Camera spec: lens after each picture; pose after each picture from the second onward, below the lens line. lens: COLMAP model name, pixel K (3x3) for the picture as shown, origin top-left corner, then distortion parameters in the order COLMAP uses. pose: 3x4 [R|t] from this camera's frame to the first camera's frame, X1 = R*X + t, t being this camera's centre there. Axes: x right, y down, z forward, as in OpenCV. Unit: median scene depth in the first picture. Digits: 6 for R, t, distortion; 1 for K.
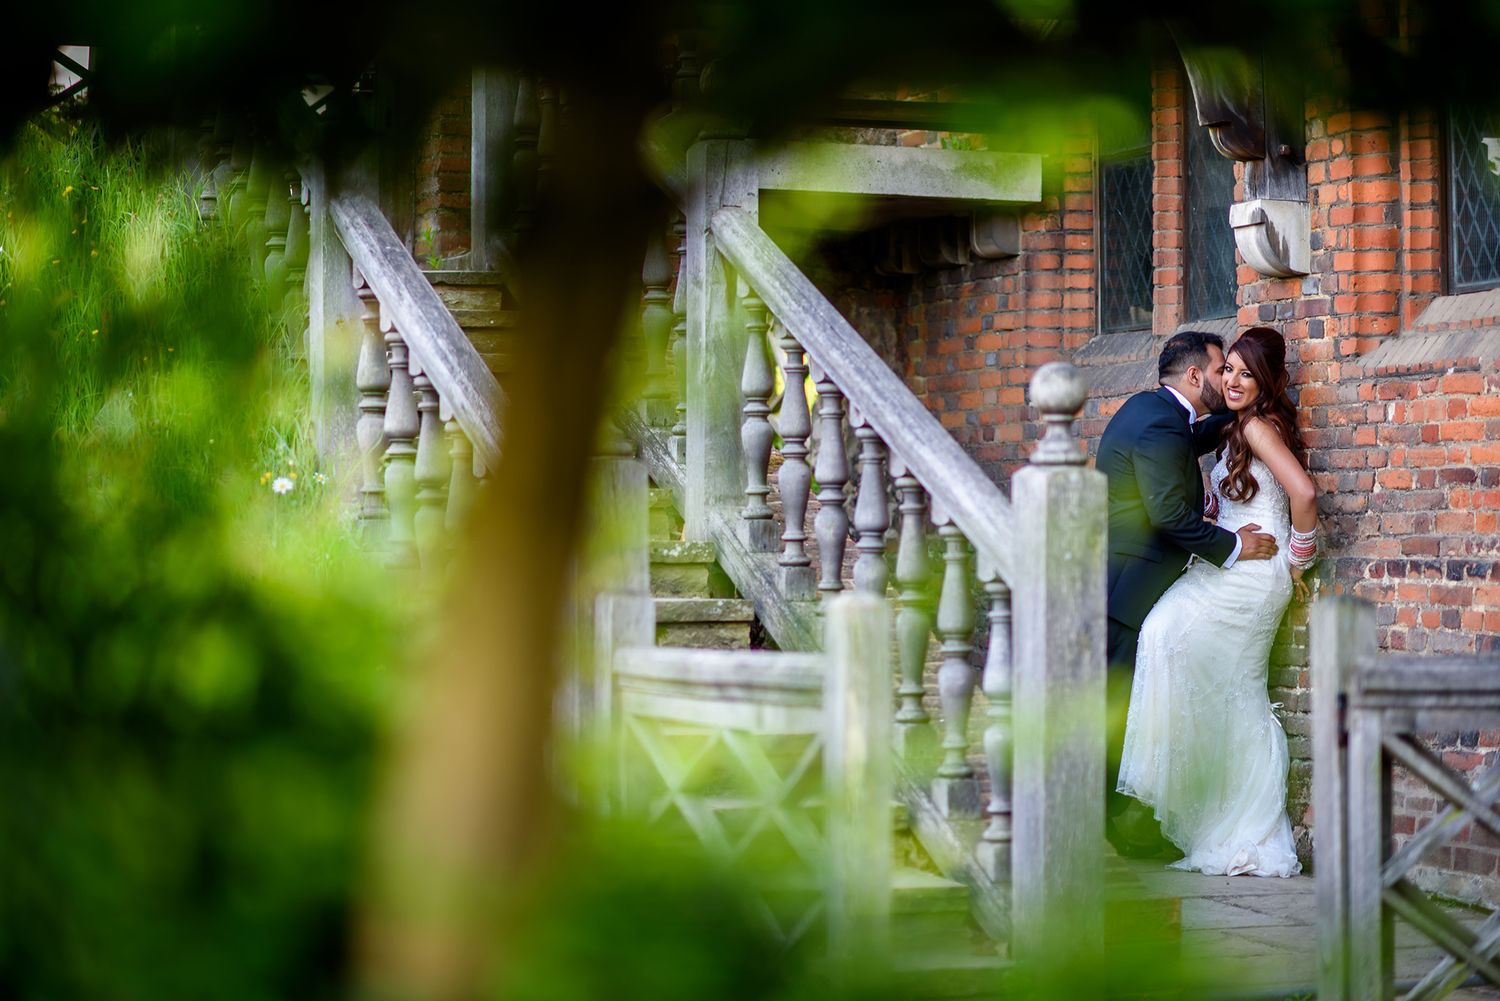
lens RADIAL K [[3723.3, 0, 750.0], [0, 3723.3, 500.5], [0, 0, 1]] dist [-0.322713, 0.269179]
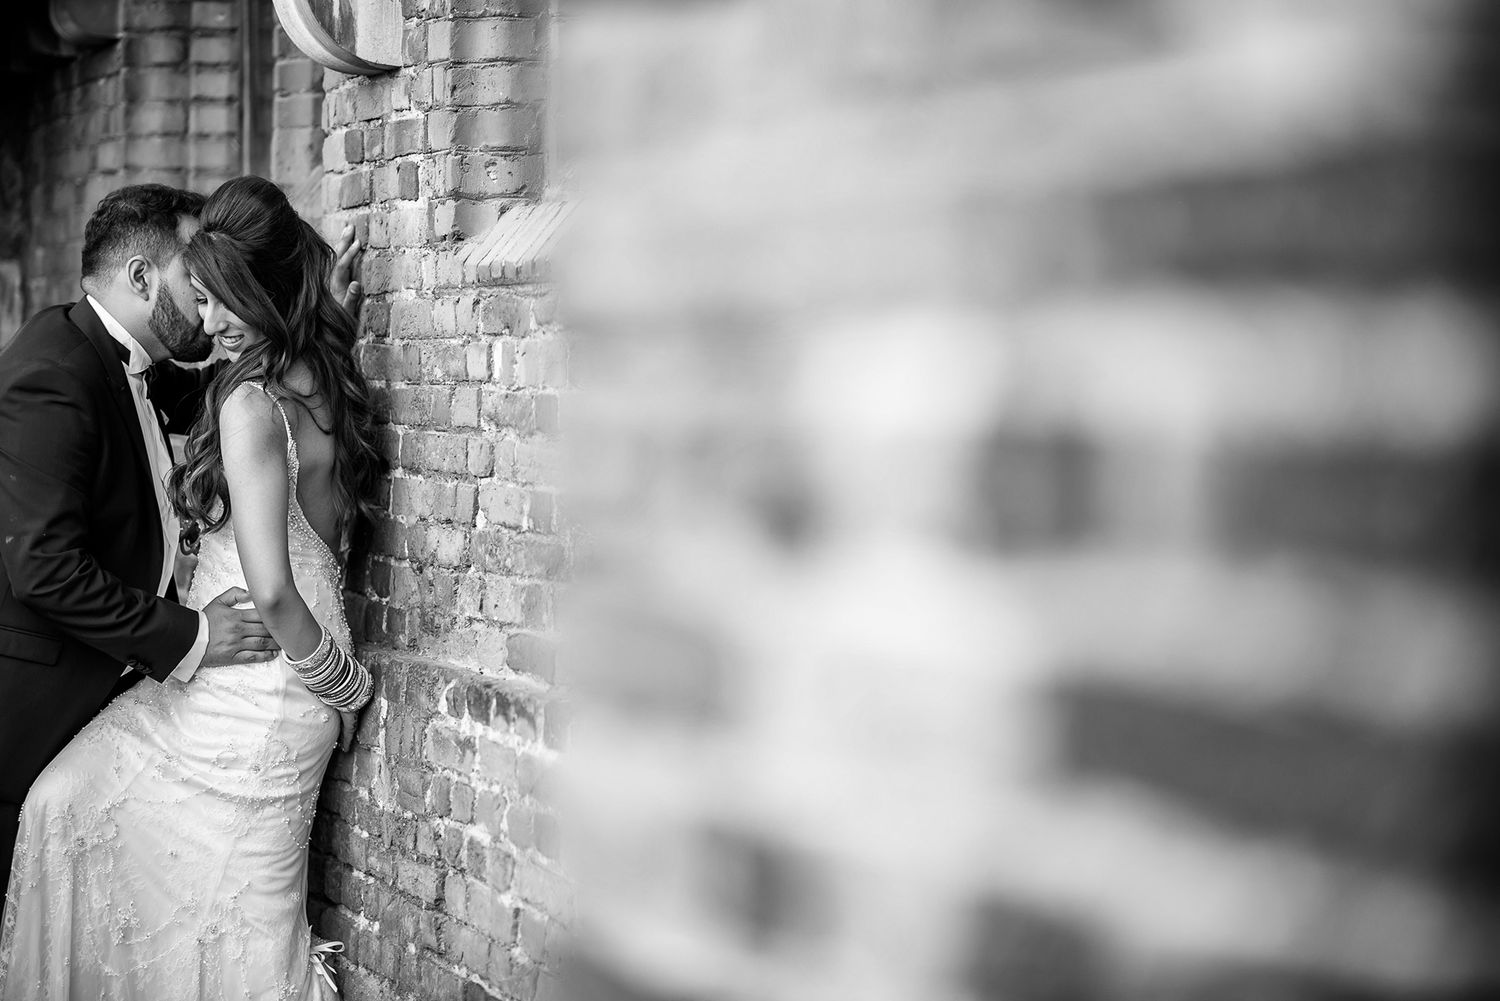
lens RADIAL K [[3723.3, 0, 750.0], [0, 3723.3, 500.5], [0, 0, 1]] dist [-0.322713, 0.269179]
pose [[0.999639, 0.006329, -0.026118, 0.214944], [-0.004924, 0.998555, 0.053512, -0.031250], [0.026418, -0.053364, 0.998226, 0.520391]]
